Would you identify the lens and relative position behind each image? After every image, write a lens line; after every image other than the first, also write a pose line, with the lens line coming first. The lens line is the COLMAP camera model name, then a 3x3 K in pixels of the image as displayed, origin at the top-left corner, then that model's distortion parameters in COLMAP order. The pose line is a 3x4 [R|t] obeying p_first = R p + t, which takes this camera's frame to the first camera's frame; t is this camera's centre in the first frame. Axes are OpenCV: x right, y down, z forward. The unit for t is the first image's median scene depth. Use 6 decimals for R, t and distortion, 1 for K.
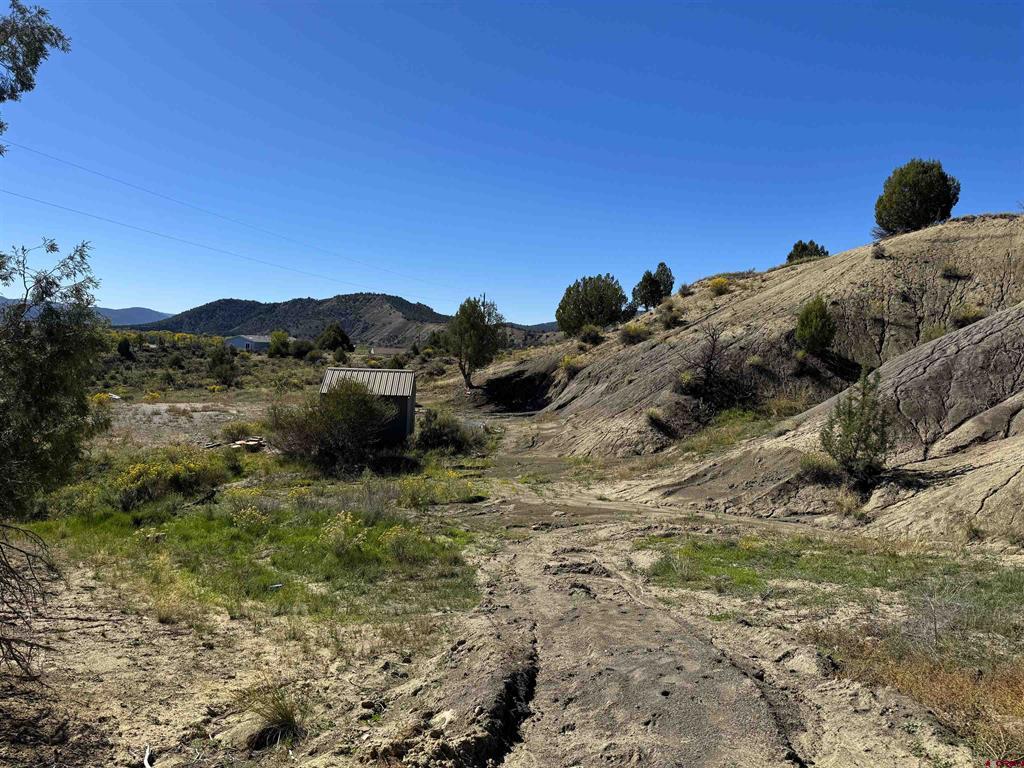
lens RADIAL K [[716.8, 0, 509.0], [0, 716.8, 383.3], [0, 0, 1]] dist [-0.003110, -0.001349]
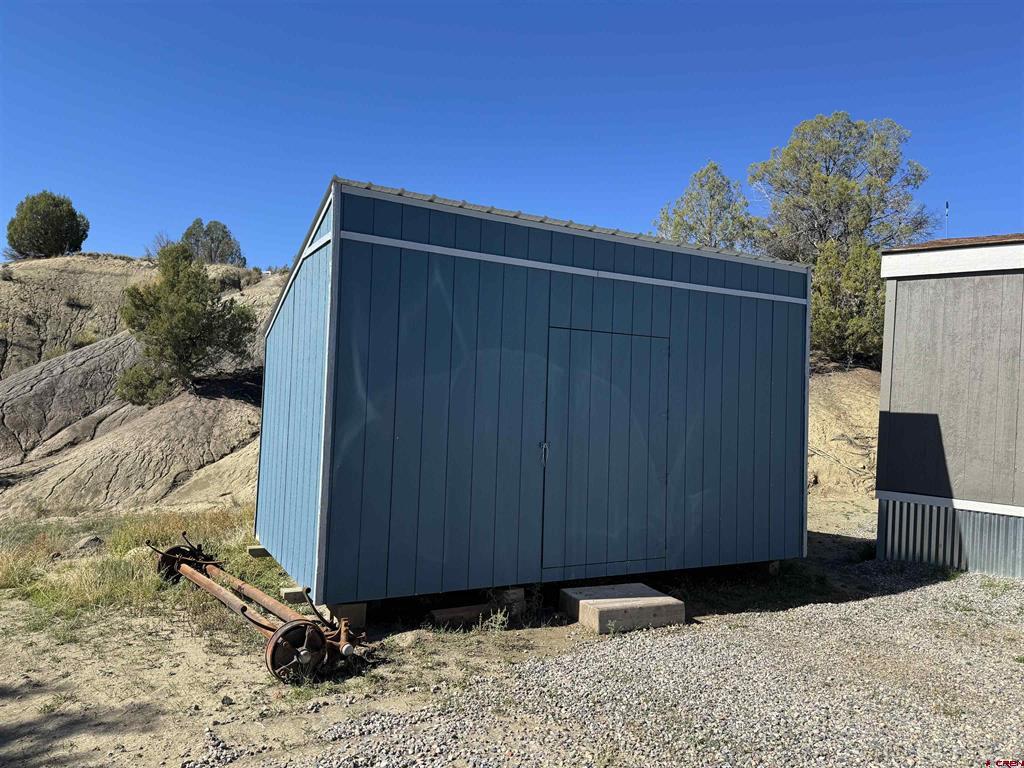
lens RADIAL K [[716.8, 0, 514.7], [0, 716.8, 383.4], [0, 0, 1]] dist [-0.003110, -0.001349]
pose [[0.490567, 0.001479, 0.871402, -0.029893], [0.019703, 0.999724, -0.012789, 0.002984], [-0.871181, 0.023443, 0.490402, -0.179472]]
